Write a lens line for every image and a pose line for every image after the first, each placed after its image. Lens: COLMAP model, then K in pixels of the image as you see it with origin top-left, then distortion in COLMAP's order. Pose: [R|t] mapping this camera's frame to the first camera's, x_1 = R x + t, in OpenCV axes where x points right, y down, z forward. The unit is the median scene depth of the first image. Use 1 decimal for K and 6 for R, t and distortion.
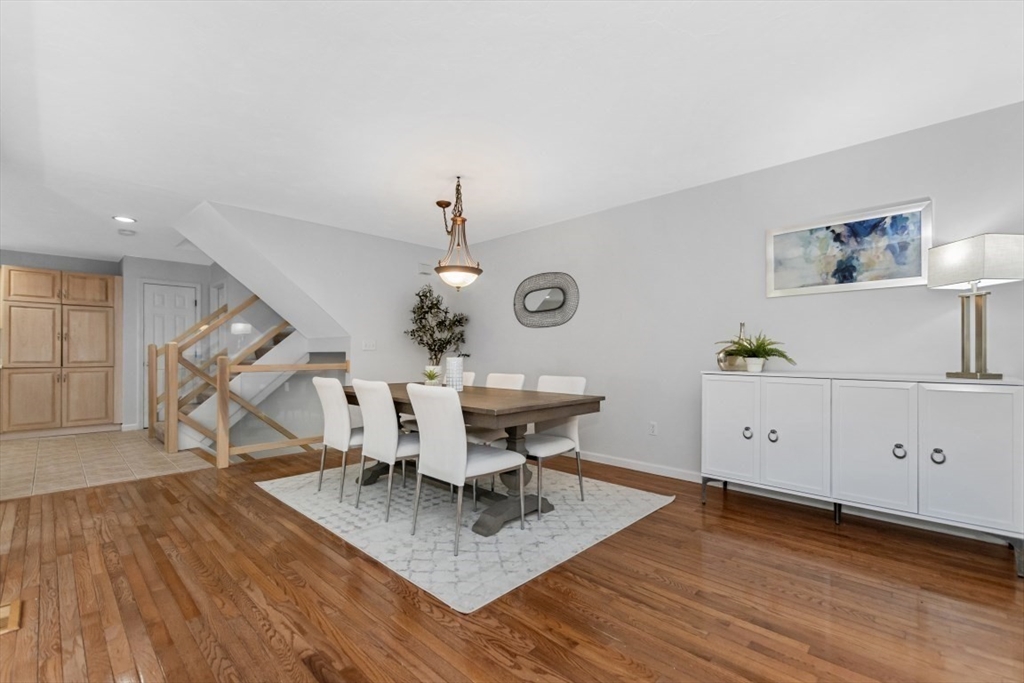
lens RADIAL K [[444.1, 0, 505.1], [0, 444.1, 354.0], [0, 0, 1]] dist [0.002859, -0.000304]
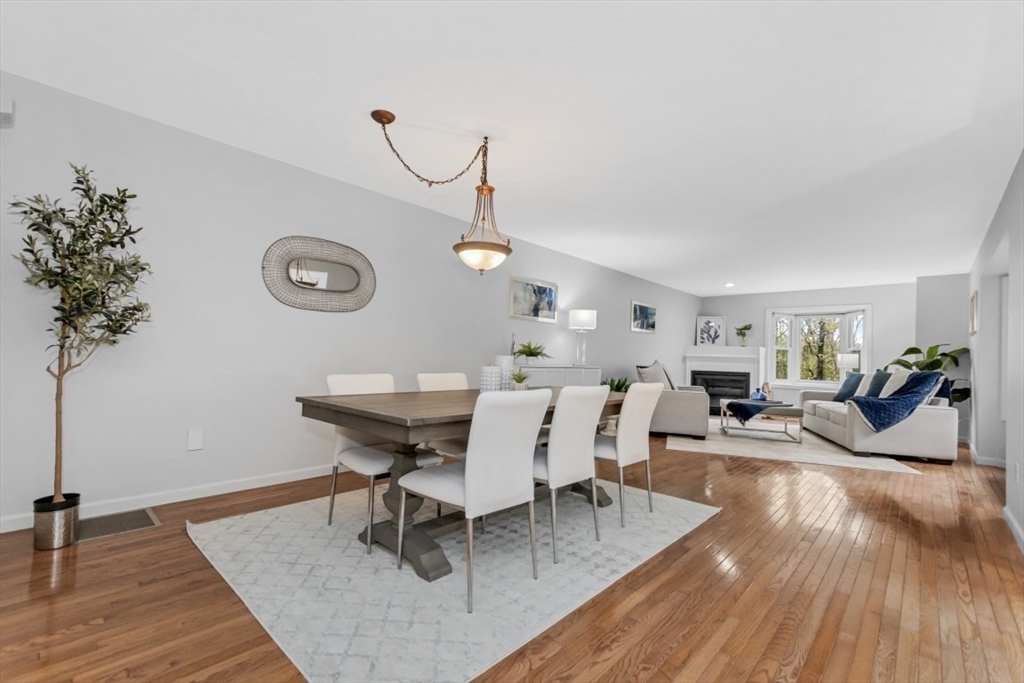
lens RADIAL K [[444.1, 0, 509.1], [0, 444.1, 346.3], [0, 0, 1]] dist [0.002859, -0.000304]
pose [[-0.015262, 0.021026, 0.999662, -1.176475], [-0.031287, 0.999279, -0.021495, 0.009563], [-0.999394, -0.031605, -0.014593, 1.209108]]
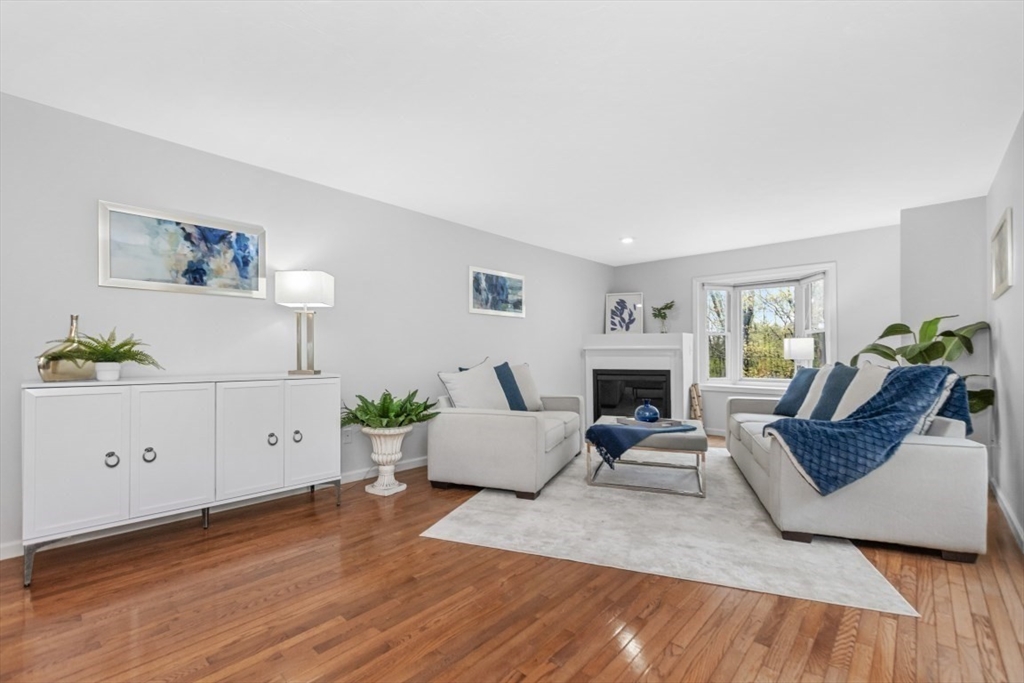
lens RADIAL K [[444.1, 0, 517.7], [0, 444.1, 350.9], [0, 0, 1]] dist [0.002859, -0.000304]
pose [[-0.037104, 0.005393, 0.999297, -0.269480], [0.000490, 0.999985, -0.005378, -0.007460], [-0.999311, 0.000290, -0.037106, 0.338768]]
